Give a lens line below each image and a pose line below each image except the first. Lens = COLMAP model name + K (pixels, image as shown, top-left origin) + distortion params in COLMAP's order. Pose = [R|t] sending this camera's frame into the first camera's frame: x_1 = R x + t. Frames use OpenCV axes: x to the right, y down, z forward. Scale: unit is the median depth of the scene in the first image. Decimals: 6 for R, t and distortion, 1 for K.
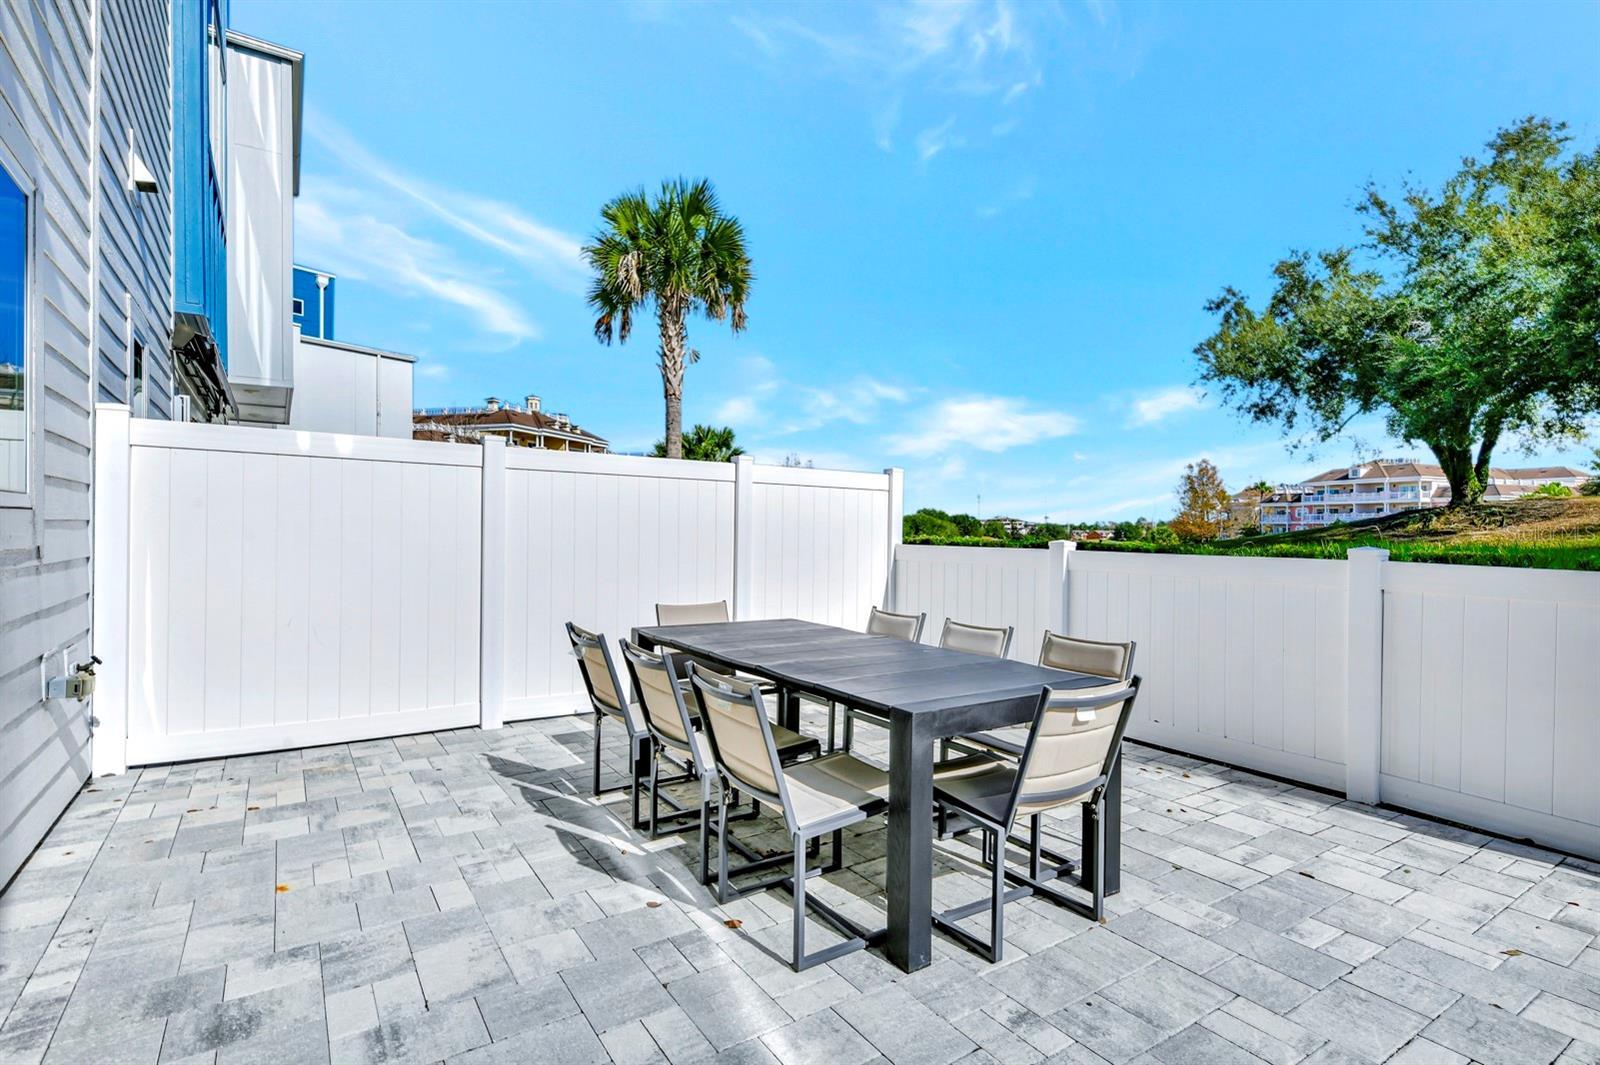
lens RADIAL K [[786.0, 0, 776.0], [0, 786.0, 529.7], [0, 0, 1]] dist [0.024020, -0.011686]
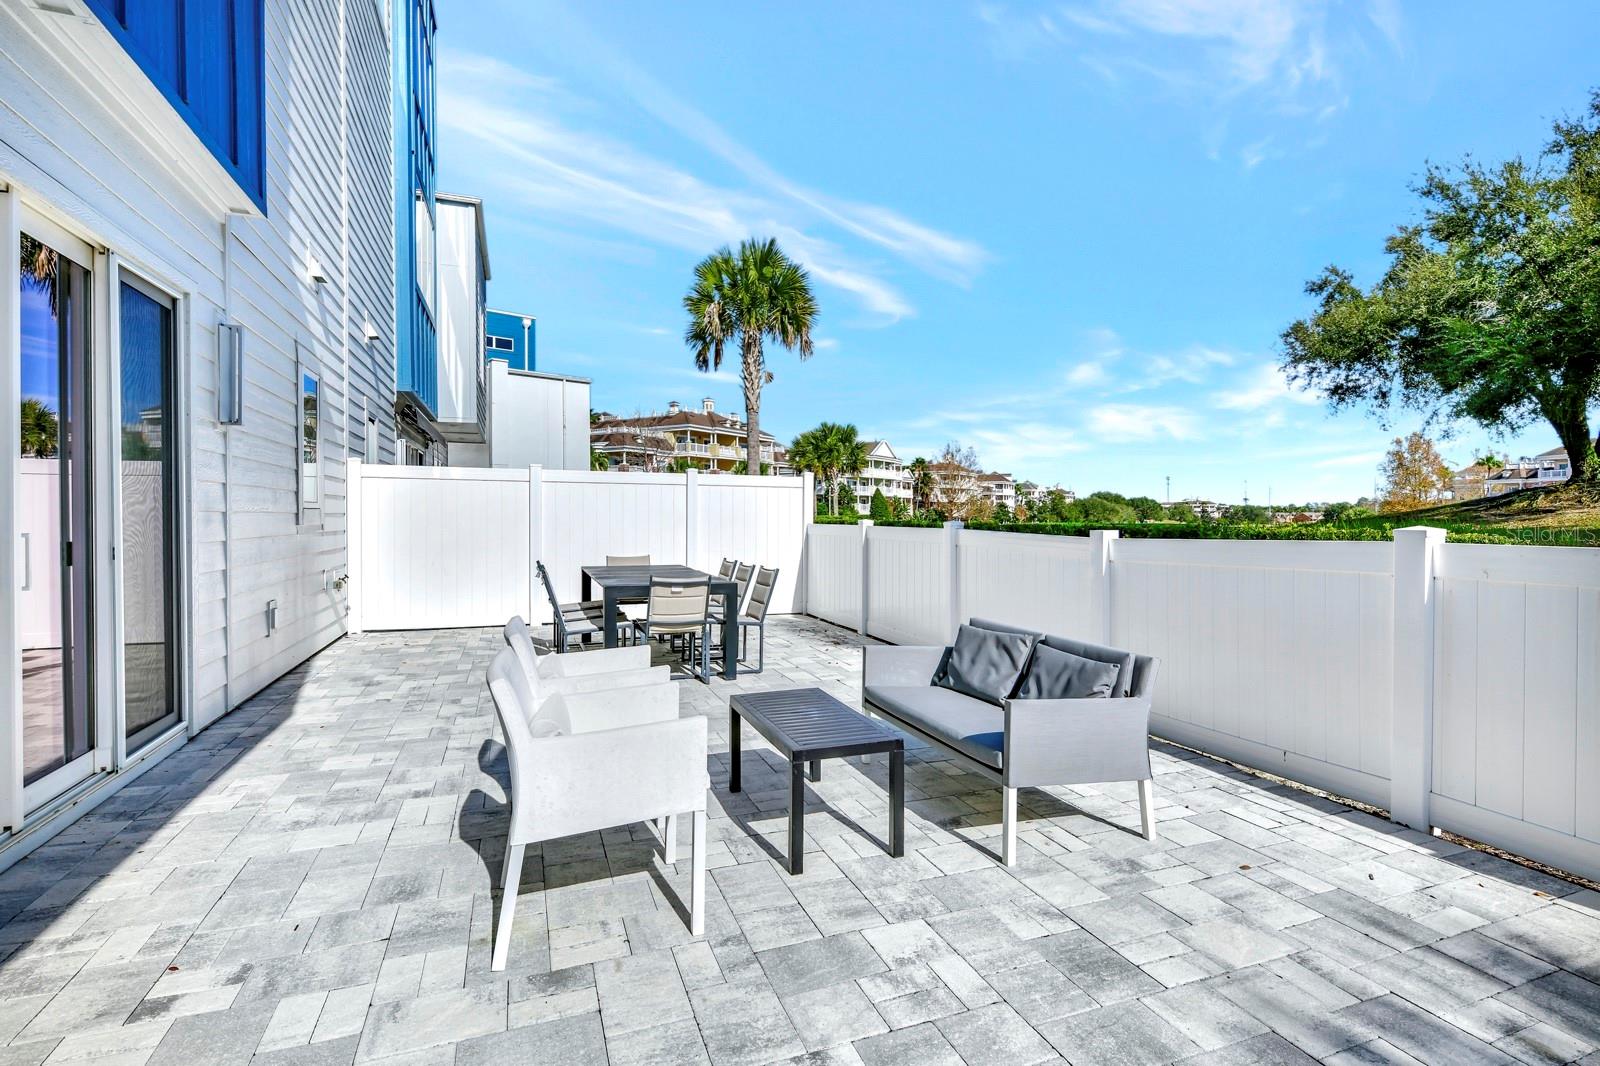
lens RADIAL K [[780.8, 0, 775.8], [0, 780.8, 519.5], [0, 0, 1]] dist [0.003166, -0.012707]
pose [[0.969252, -0.008964, -0.245908, 0.173442], [0.009951, 0.999947, 0.002772, 0.002361], [0.245870, -0.005134, 0.969289, -0.167847]]
